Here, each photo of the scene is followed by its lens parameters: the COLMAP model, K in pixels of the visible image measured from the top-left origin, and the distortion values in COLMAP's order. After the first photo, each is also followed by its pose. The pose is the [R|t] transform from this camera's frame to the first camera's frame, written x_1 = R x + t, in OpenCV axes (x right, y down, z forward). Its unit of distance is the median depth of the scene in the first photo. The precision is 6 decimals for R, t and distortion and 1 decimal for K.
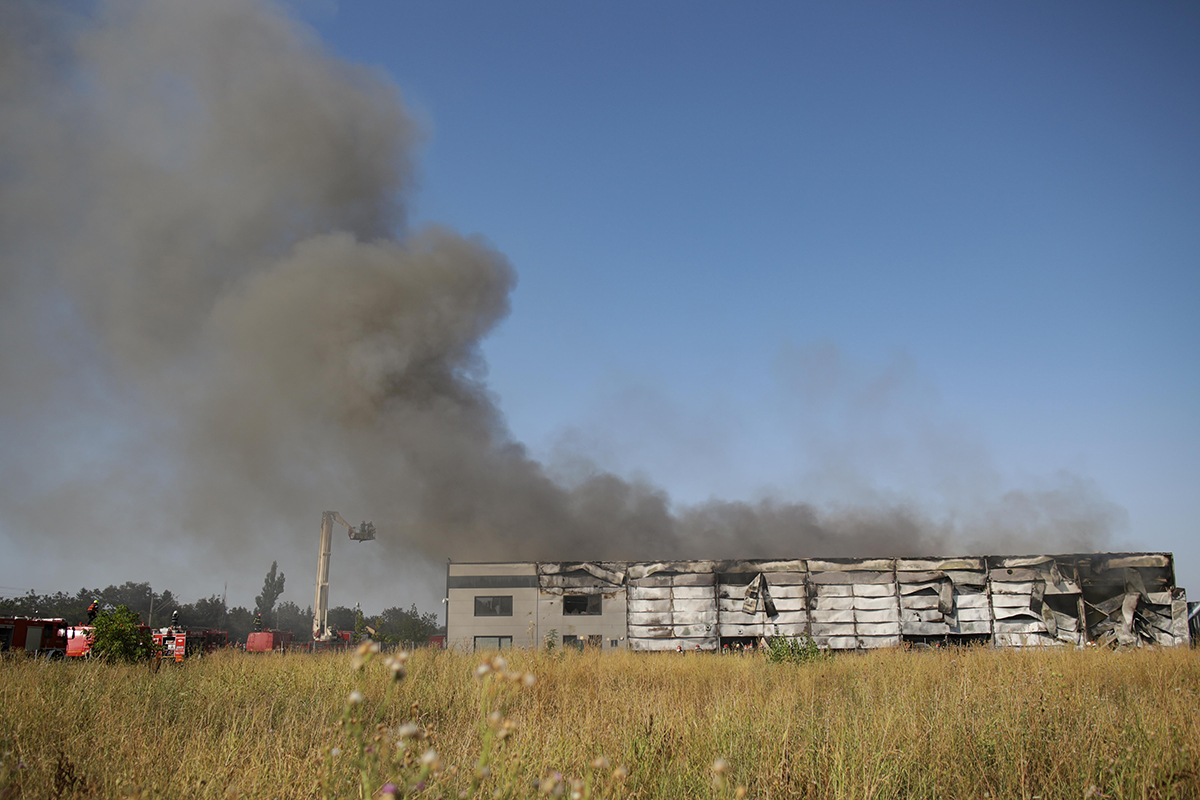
lens RADIAL K [[854.0, 0, 600.0], [0, 854.0, 400.0], [0, 0, 1]] dist [-0.019720, 0.001366]
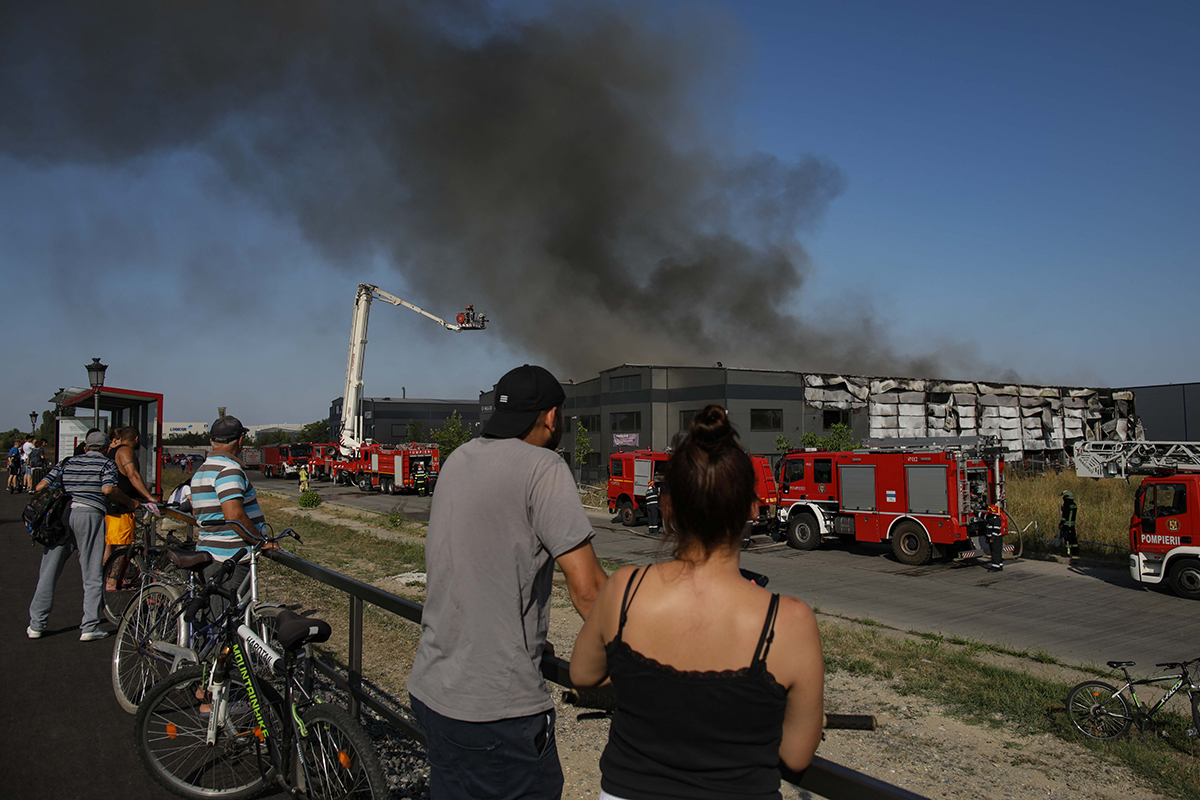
lens RADIAL K [[854.0, 0, 600.0], [0, 854.0, 400.0], [0, 0, 1]] dist [-0.019720, 0.001366]
pose [[0.812780, 0.029456, 0.581826, -0.779525], [-0.157967, 0.972448, 0.171438, 0.099042], [-0.560745, -0.231250, 0.795040, 0.404750]]
